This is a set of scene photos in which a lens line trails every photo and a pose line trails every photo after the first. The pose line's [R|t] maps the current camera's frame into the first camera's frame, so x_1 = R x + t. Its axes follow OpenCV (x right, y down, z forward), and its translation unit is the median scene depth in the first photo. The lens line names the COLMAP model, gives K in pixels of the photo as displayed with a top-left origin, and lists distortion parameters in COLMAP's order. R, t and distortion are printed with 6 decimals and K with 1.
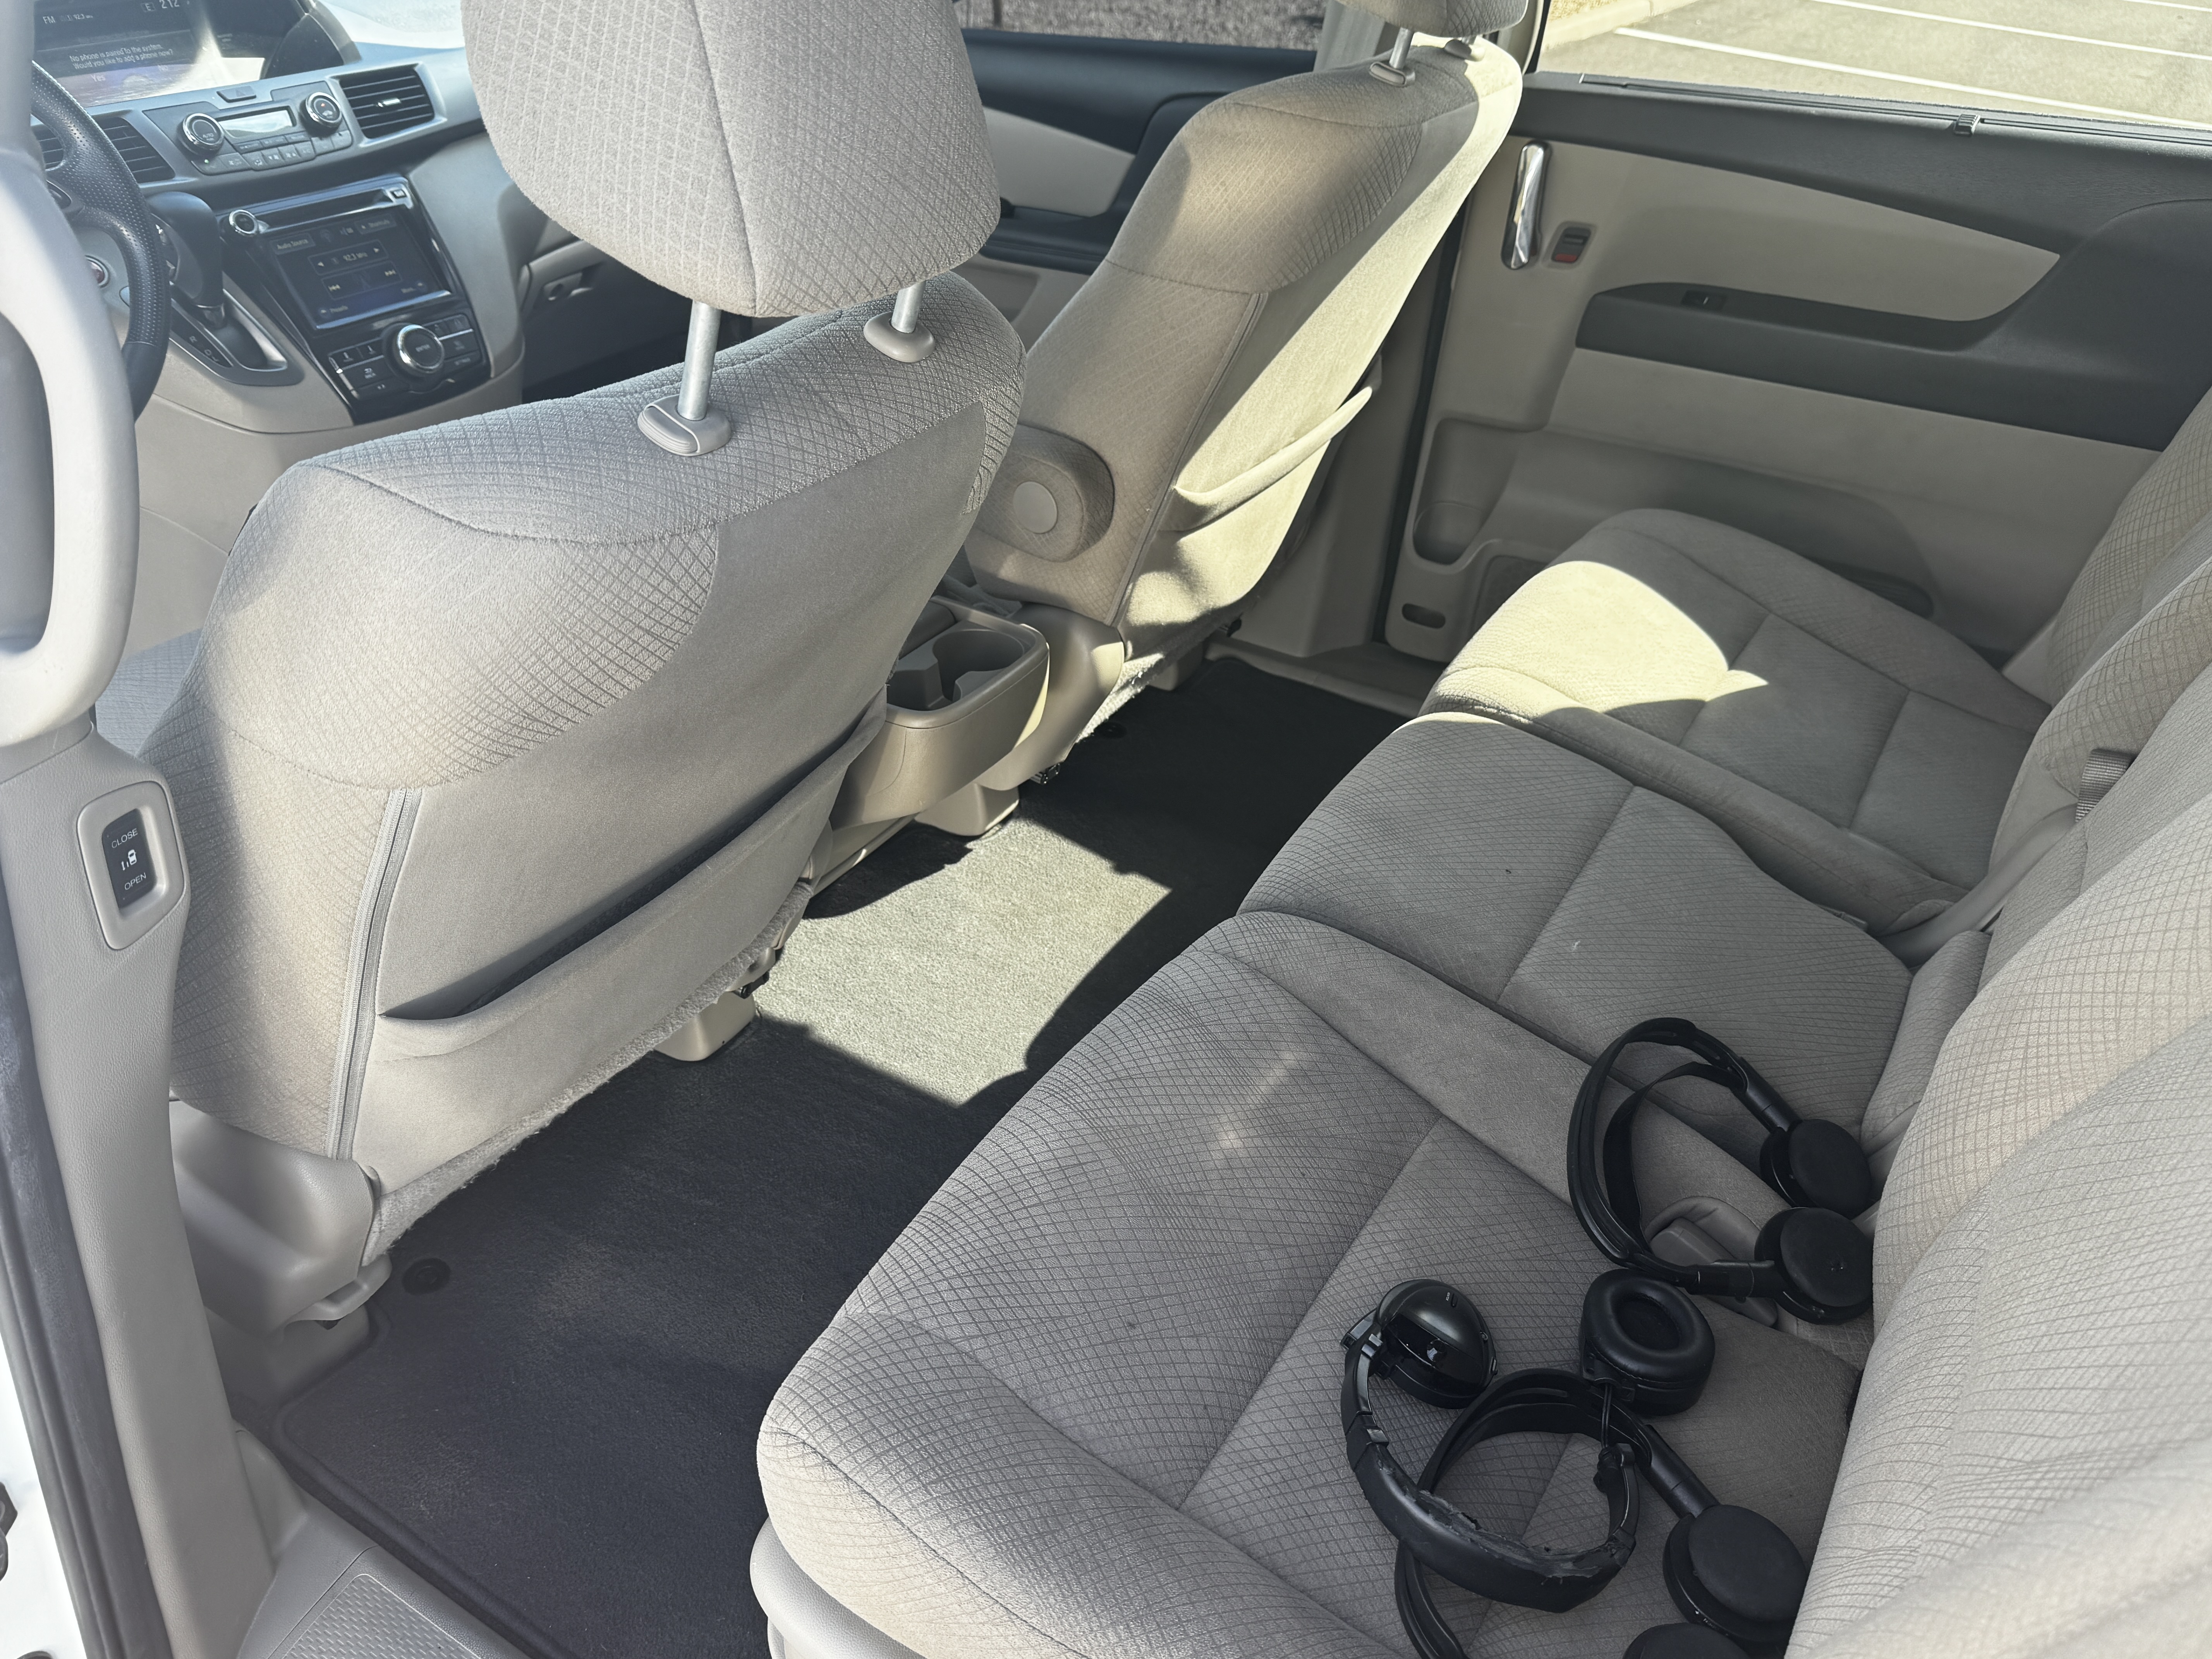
lens RADIAL K [[1630.7, 0, 1106.4], [0, 1630.7, 813.1], [0, 0, 1]] dist [0.032299, -0.065851]
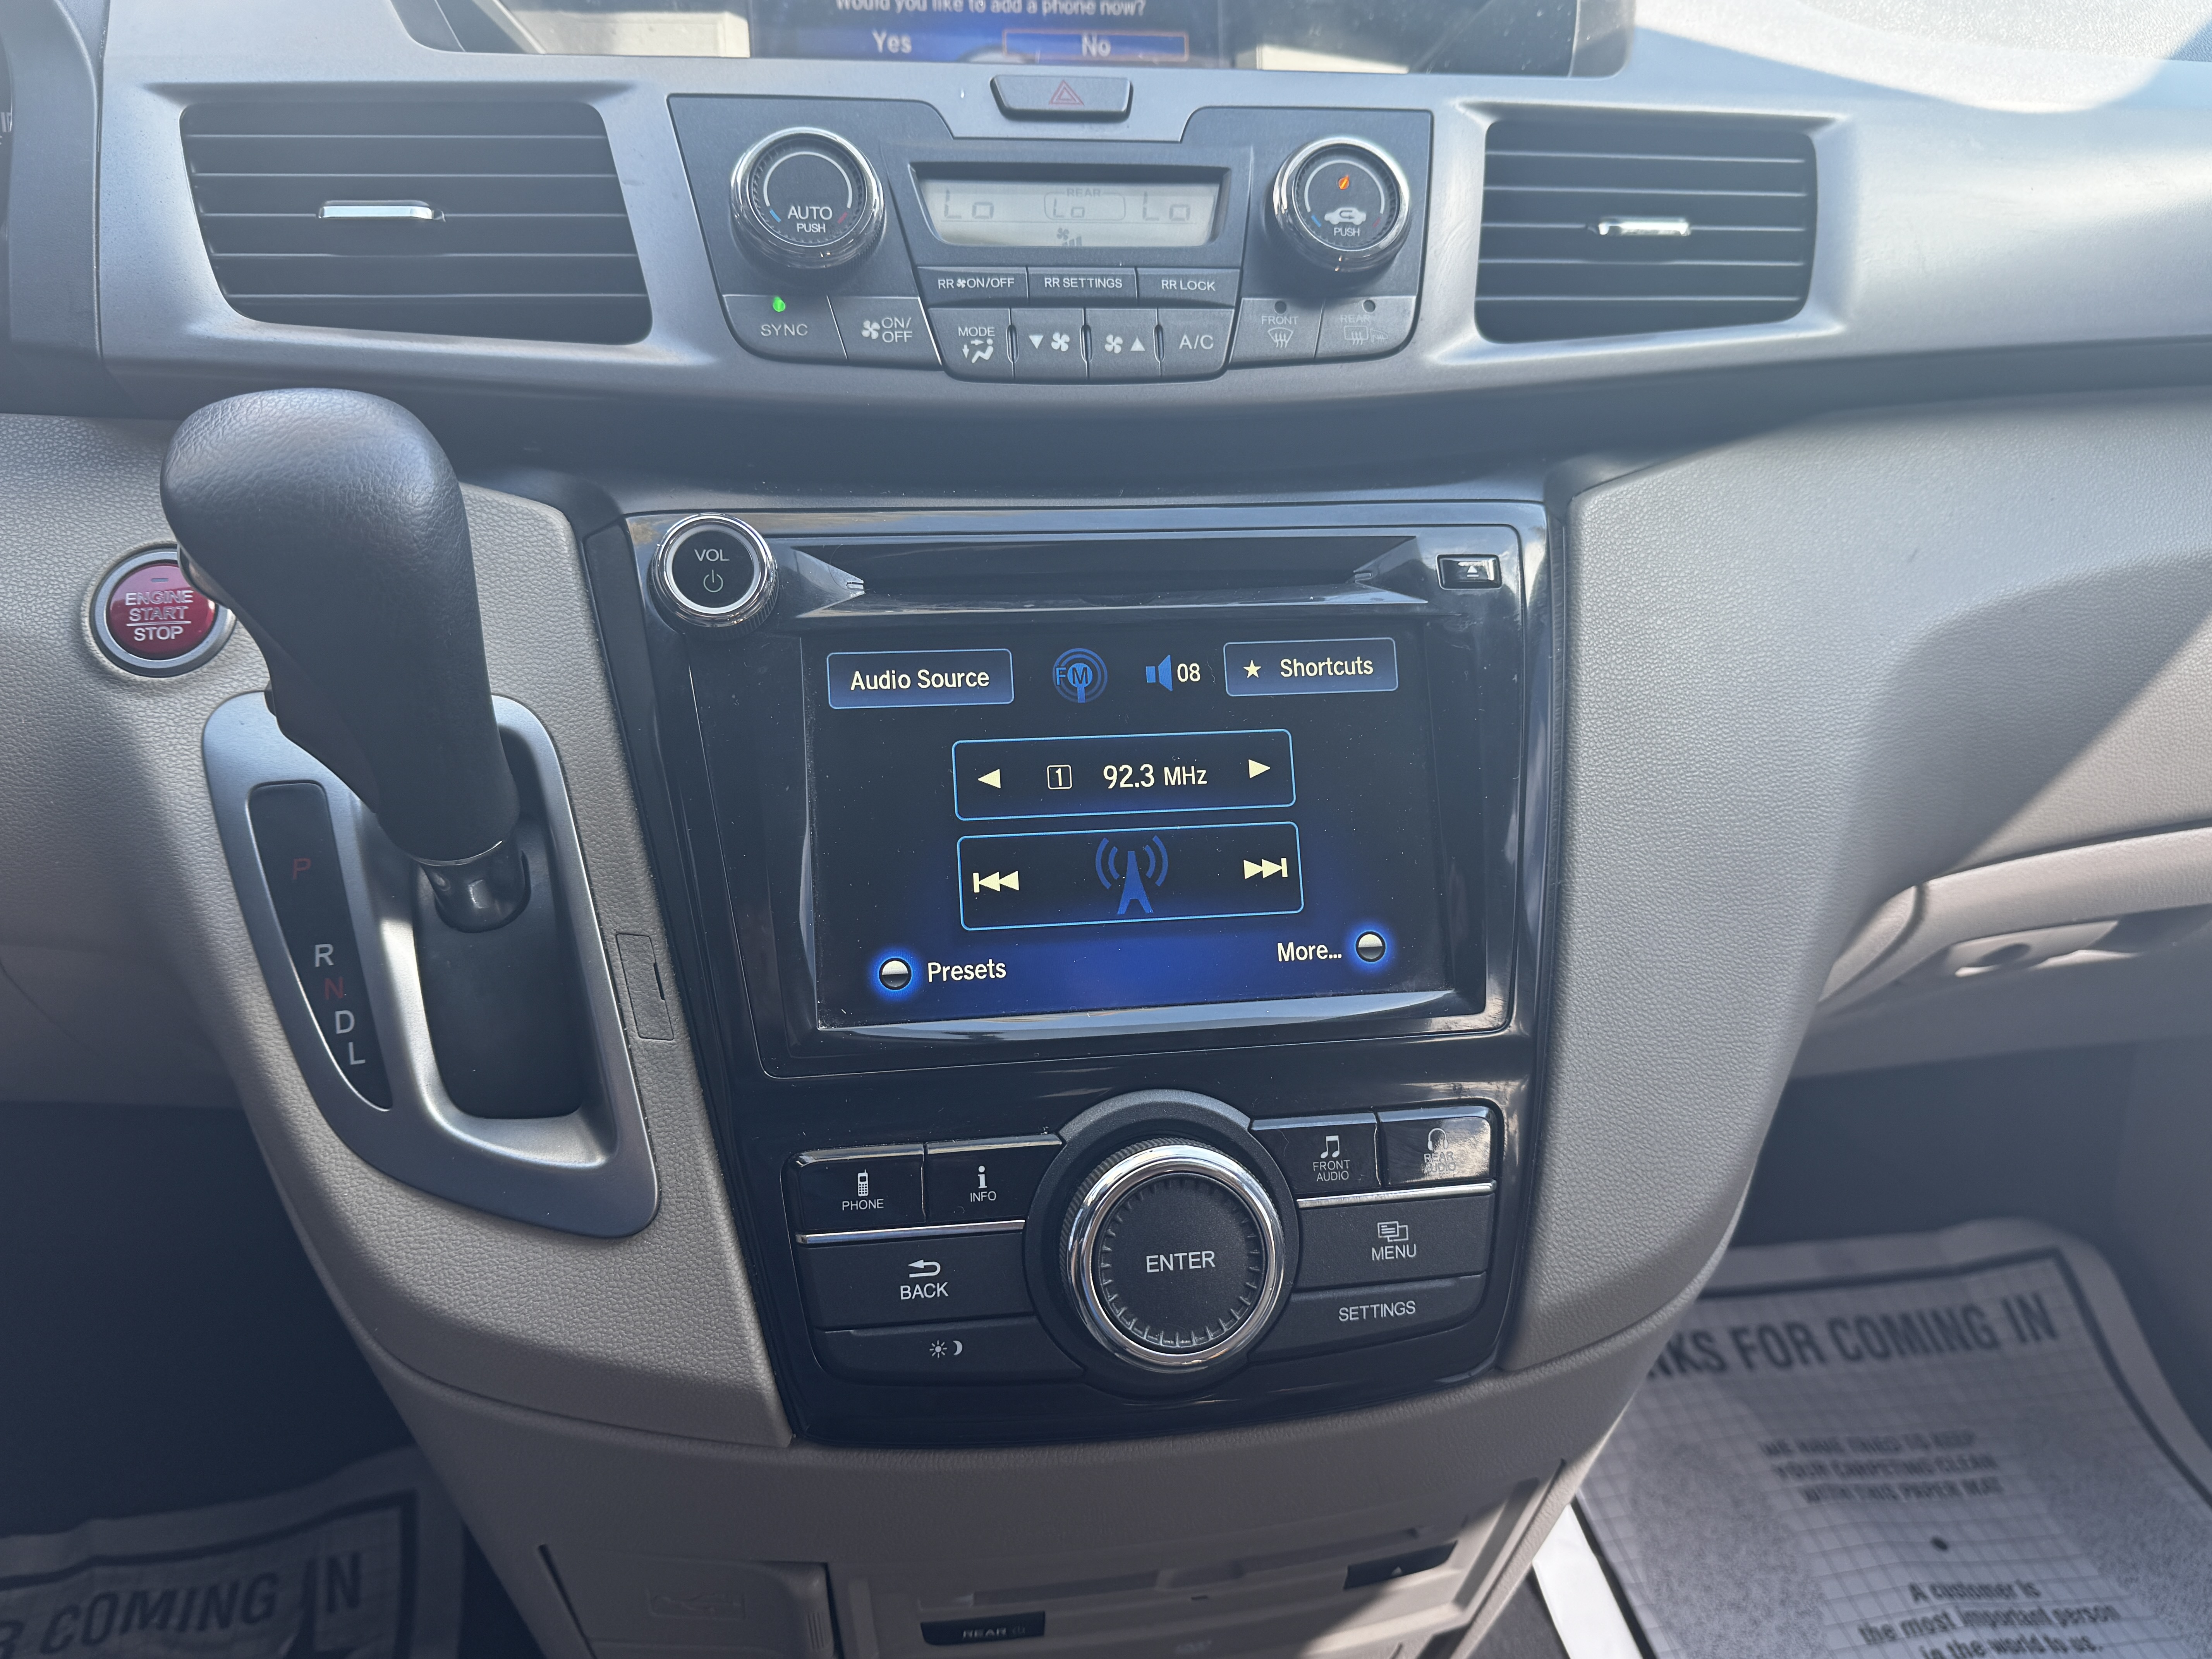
lens RADIAL K [[1644.3, 0, 1106.6], [0, 1644.3, 826.1], [0, 0, 1]] dist [0.016139, -0.053088]
pose [[0.638723, 0.351753, -0.684327, -0.199650], [-0.430902, 0.900361, 0.060610, -0.233784], [0.637461, 0.256165, 0.726652, 0.555886]]
